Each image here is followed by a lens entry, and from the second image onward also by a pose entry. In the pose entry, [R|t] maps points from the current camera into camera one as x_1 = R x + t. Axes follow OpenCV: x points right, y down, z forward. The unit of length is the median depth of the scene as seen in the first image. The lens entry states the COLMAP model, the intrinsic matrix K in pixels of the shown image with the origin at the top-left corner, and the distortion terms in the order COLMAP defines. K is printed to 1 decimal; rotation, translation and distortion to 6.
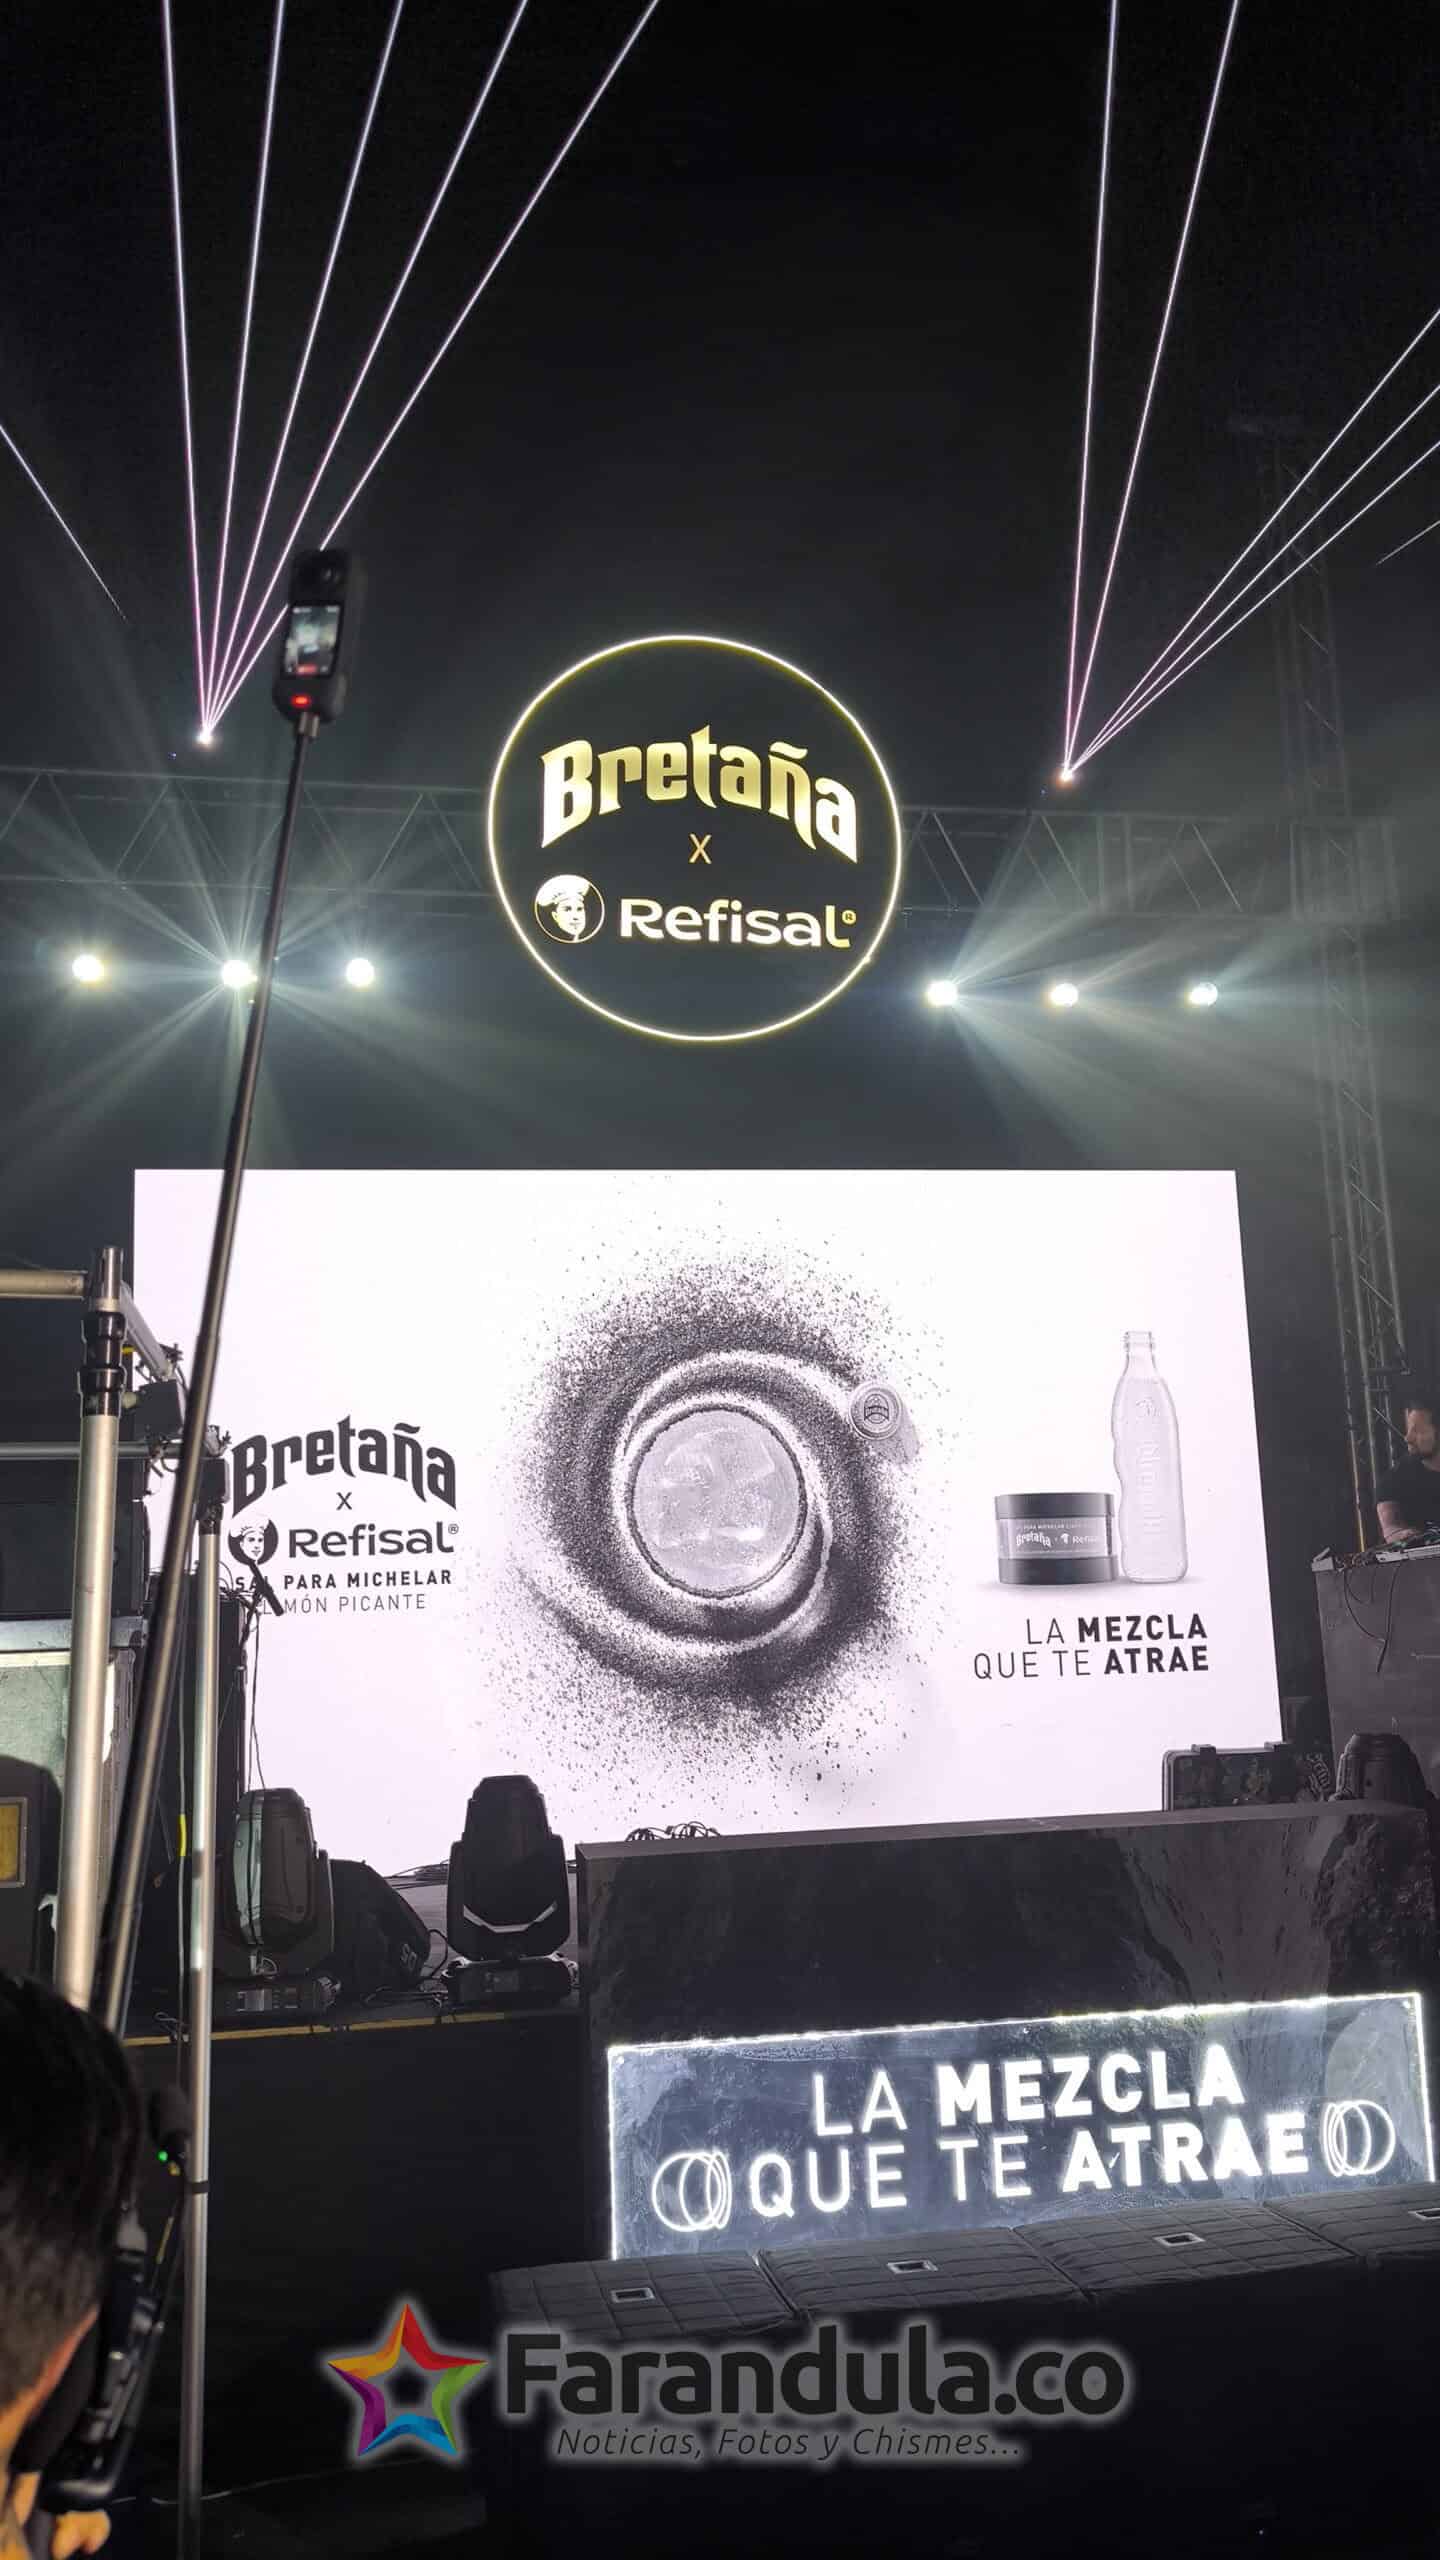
lens RADIAL K [[2219.9, 0, 720.0], [0, 2219.9, 1280.0], [0, 0, 1]] dist [0.049798, -0.005071]
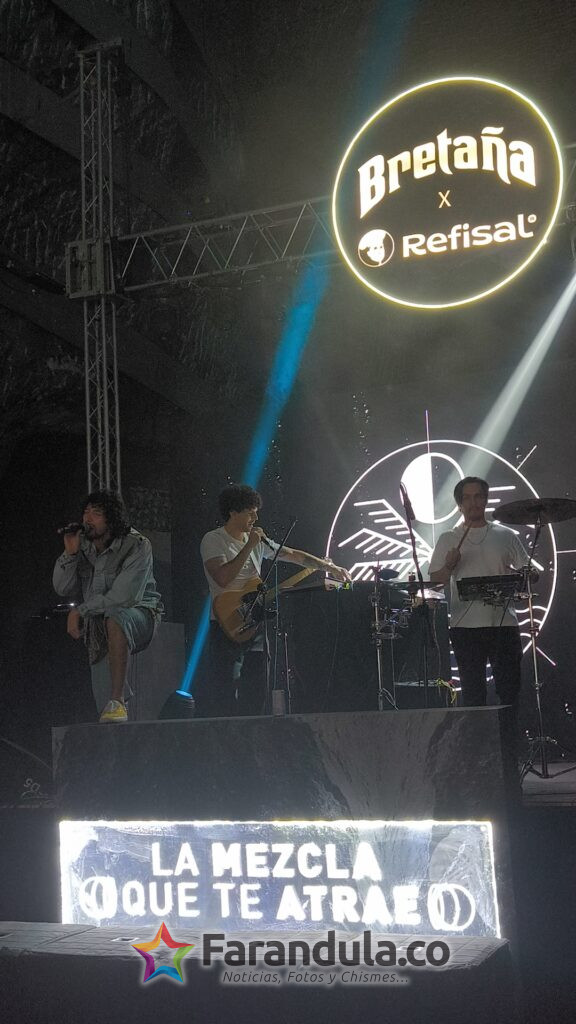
lens RADIAL K [[1176.2, 0, 288.0], [0, 1176.2, 512.0], [0, 0, 1]] dist [0.060488, 0.015999]
pose [[0.837434, -0.082254, -0.540313, 0.679177], [0.092906, 0.995646, -0.007575, 0.092031], [0.538584, -0.043855, 0.841430, 0.223913]]
